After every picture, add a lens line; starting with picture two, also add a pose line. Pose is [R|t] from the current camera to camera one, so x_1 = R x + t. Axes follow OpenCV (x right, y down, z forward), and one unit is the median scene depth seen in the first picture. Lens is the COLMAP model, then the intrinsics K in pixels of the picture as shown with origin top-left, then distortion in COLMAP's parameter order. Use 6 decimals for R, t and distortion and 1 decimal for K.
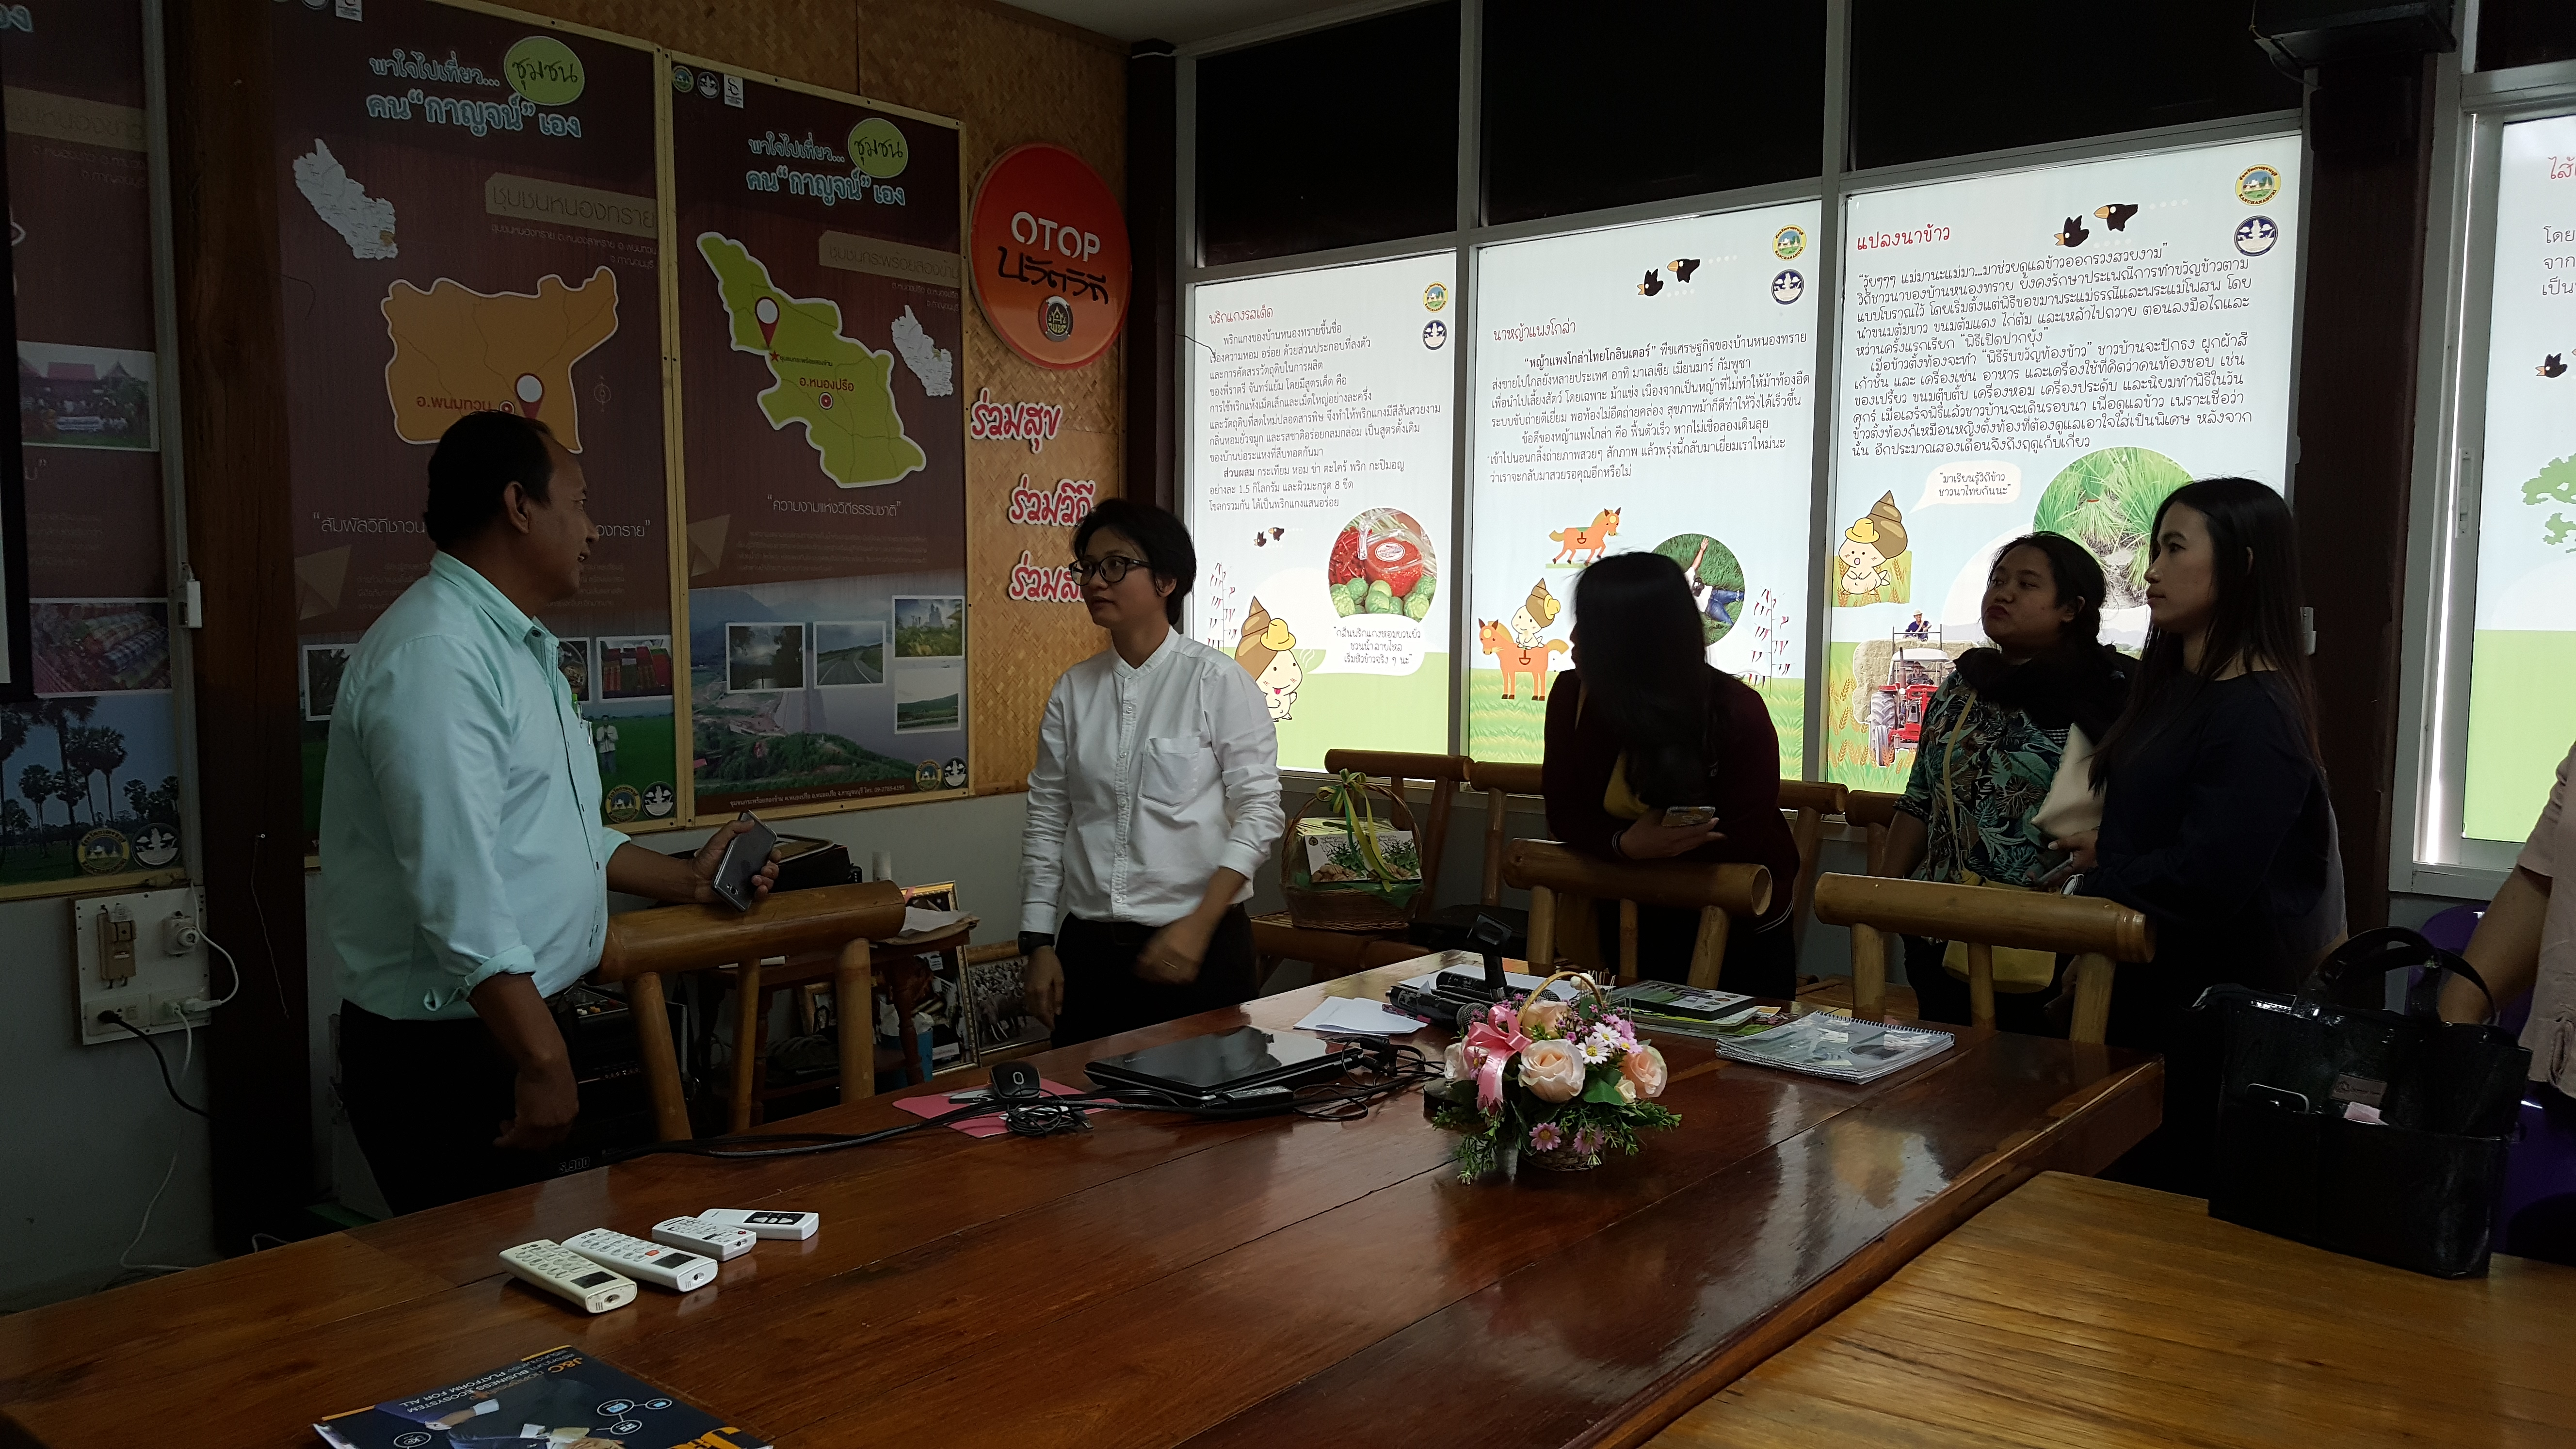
lens RADIAL K [[1941.3, 0, 1248.6], [0, 1941.3, 764.6], [0, 0, 1]] dist [0.082286, -0.108161]
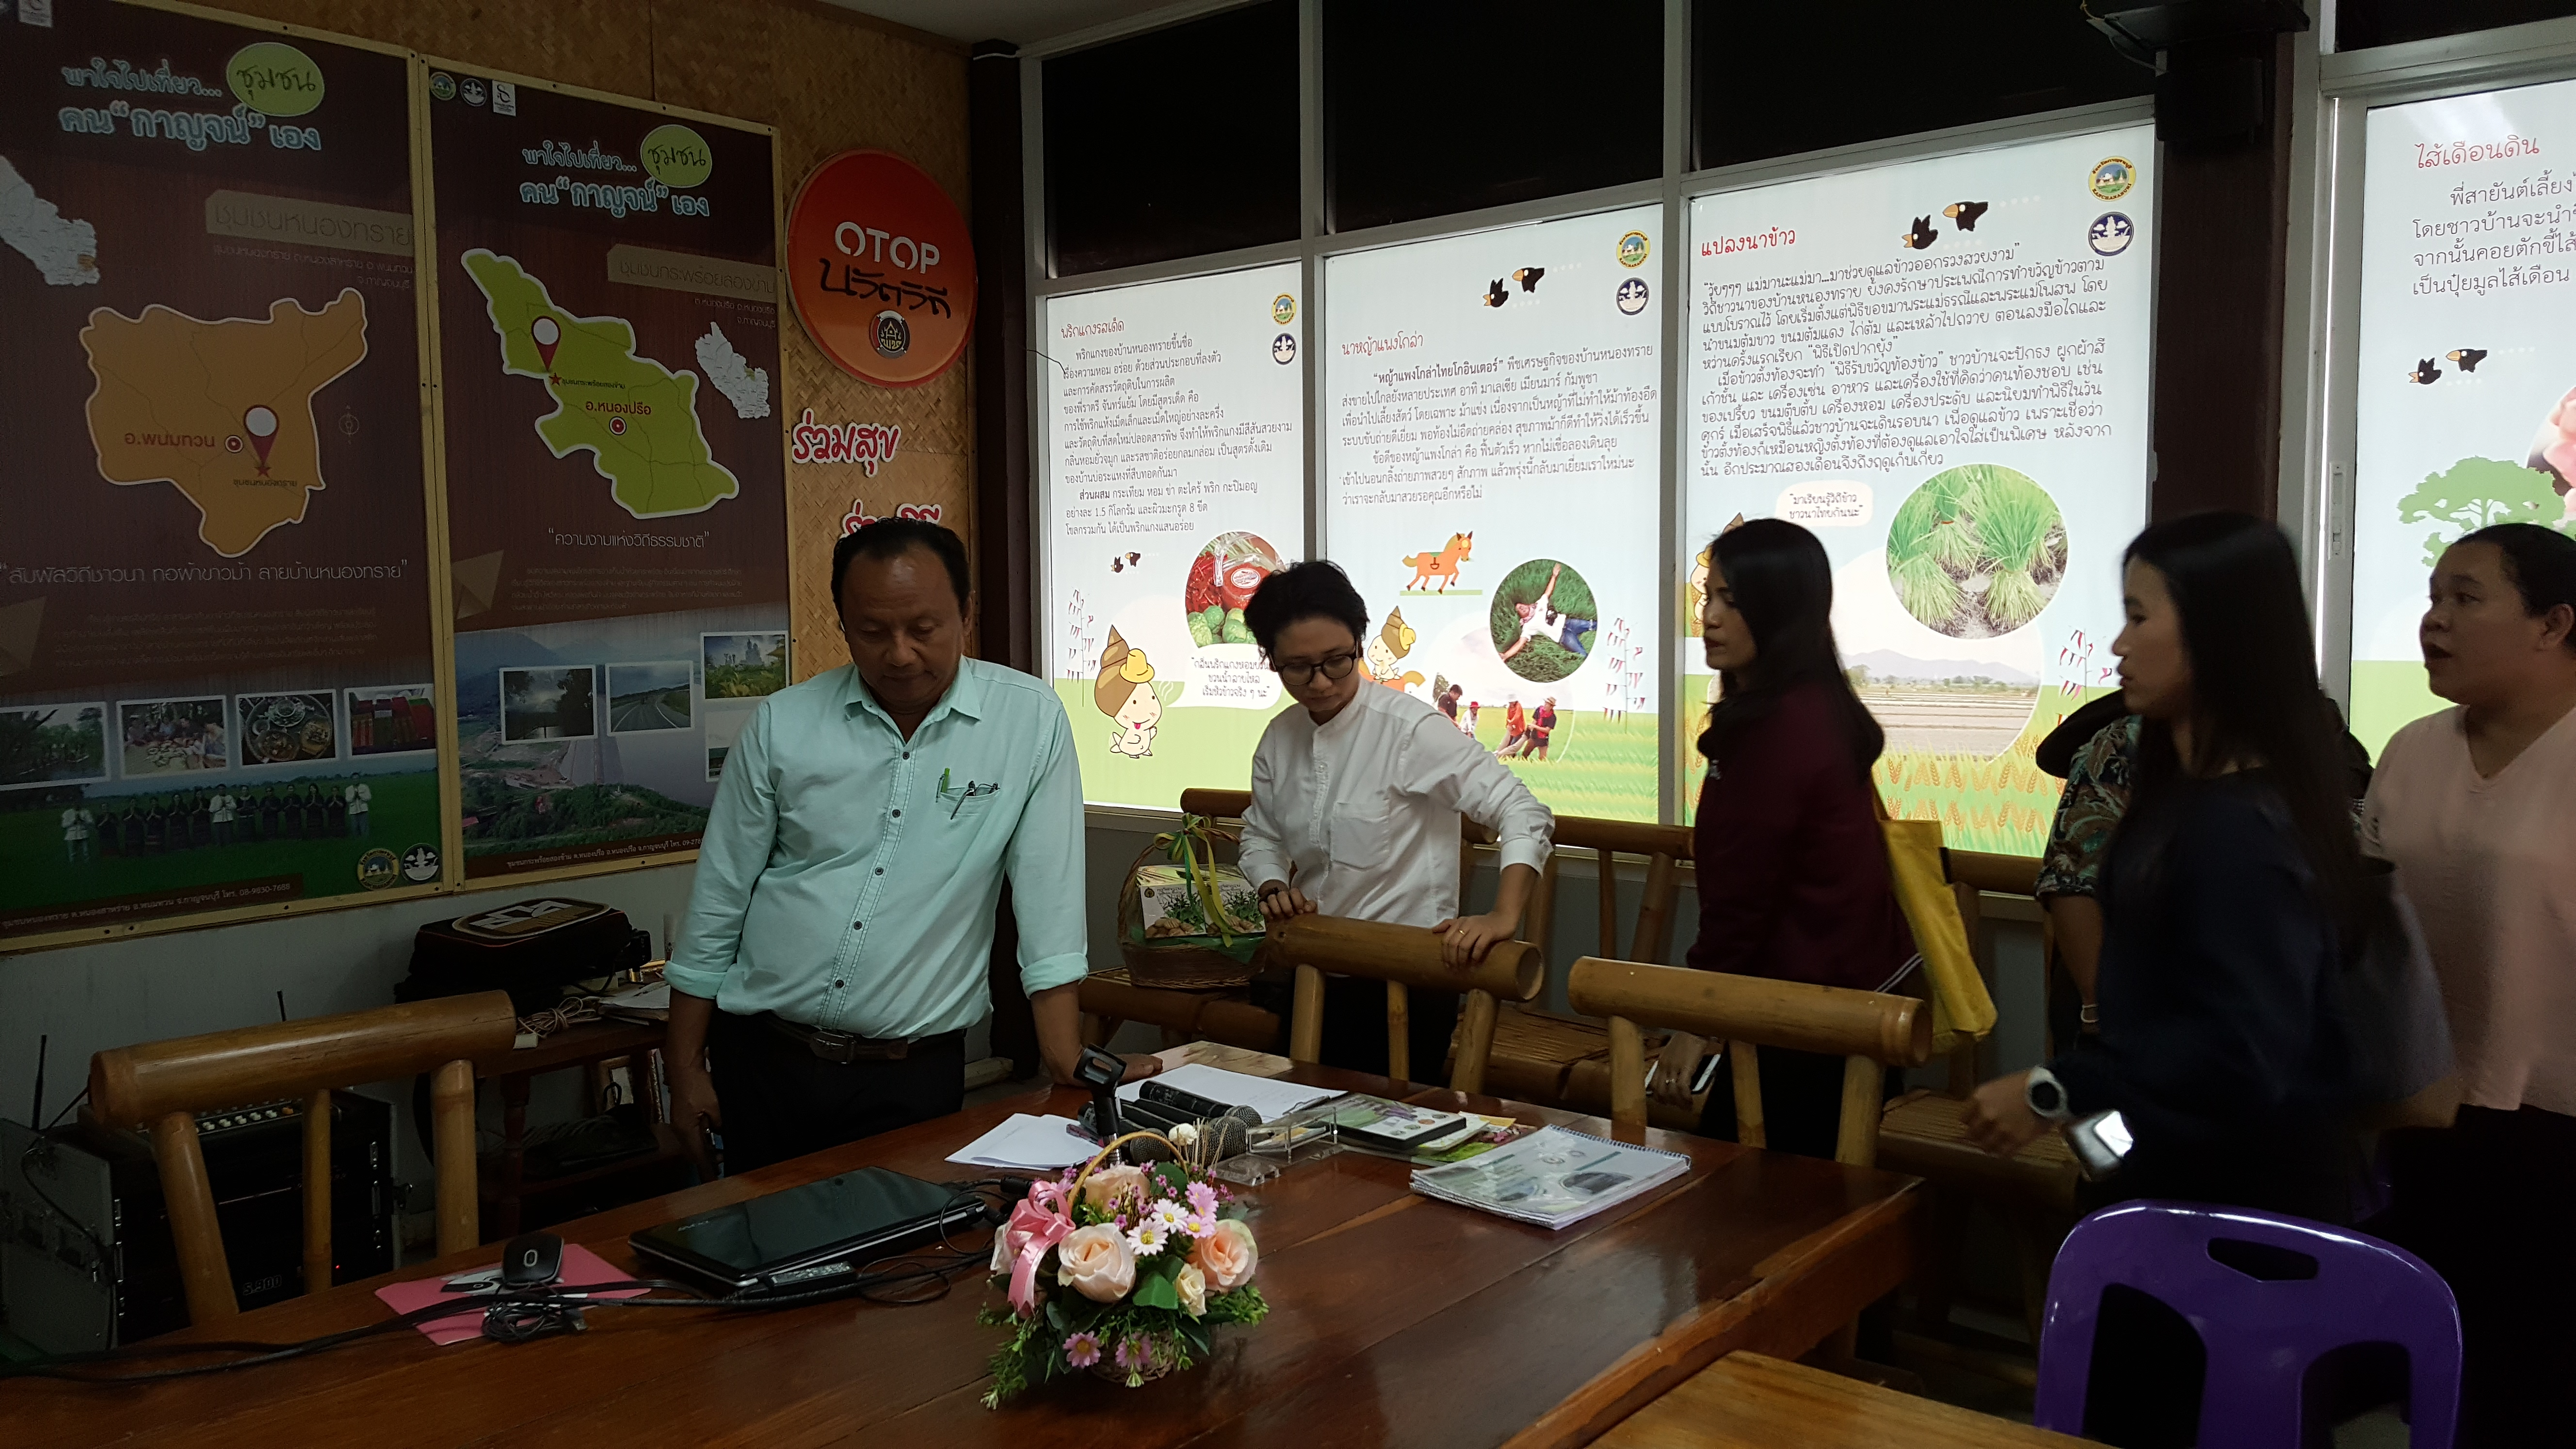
lens RADIAL K [[1941.3, 0, 1284.9], [0, 1941.3, 723.6], [0, 0, 1]] dist [0.082286, -0.108161]
pose [[0.999881, -0.014447, 0.005434, 0.101629], [0.014558, 0.999676, -0.020896, -0.022590], [-0.005130, 0.020972, 0.999767, 0.074655]]
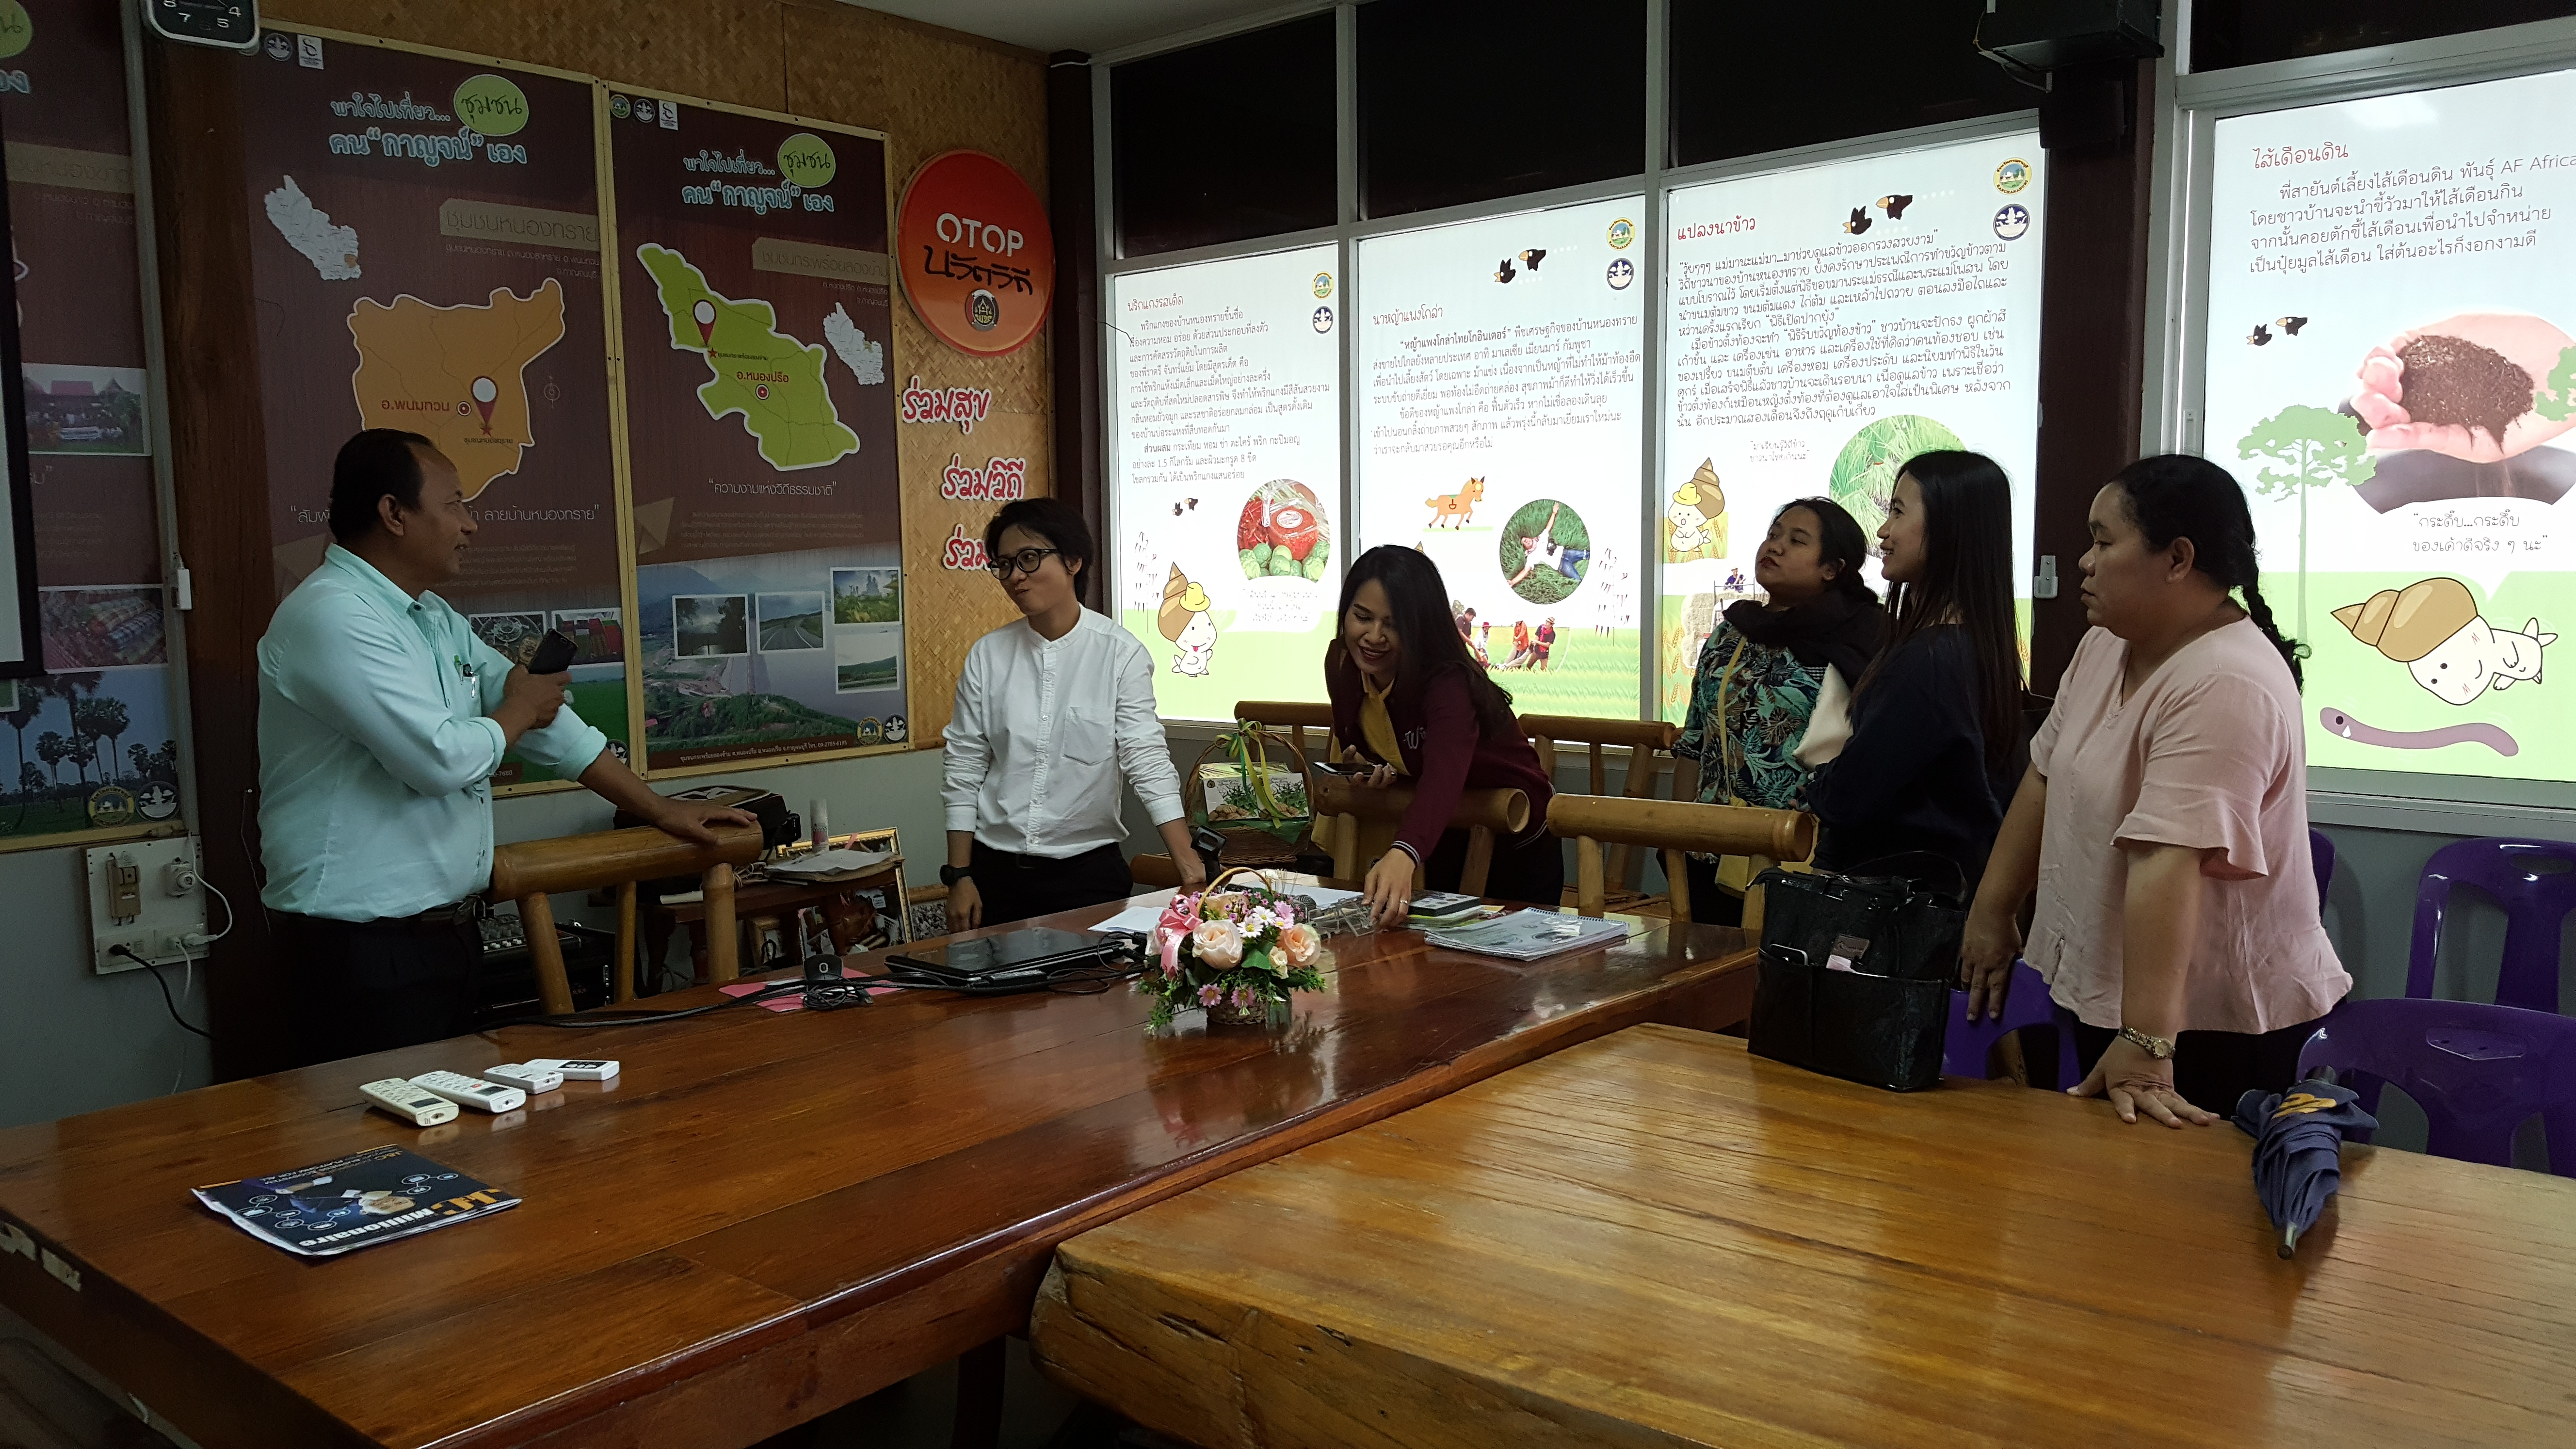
lens RADIAL K [[1941.3, 0, 1264.9], [0, 1941.3, 746.6], [0, 0, 1]] dist [0.082286, -0.108161]
pose [[0.999636, -0.017805, -0.020259, 0.093076], [0.018026, 0.999779, 0.010804, 0.007371], [0.020063, -0.011165, 0.999736, -0.108046]]
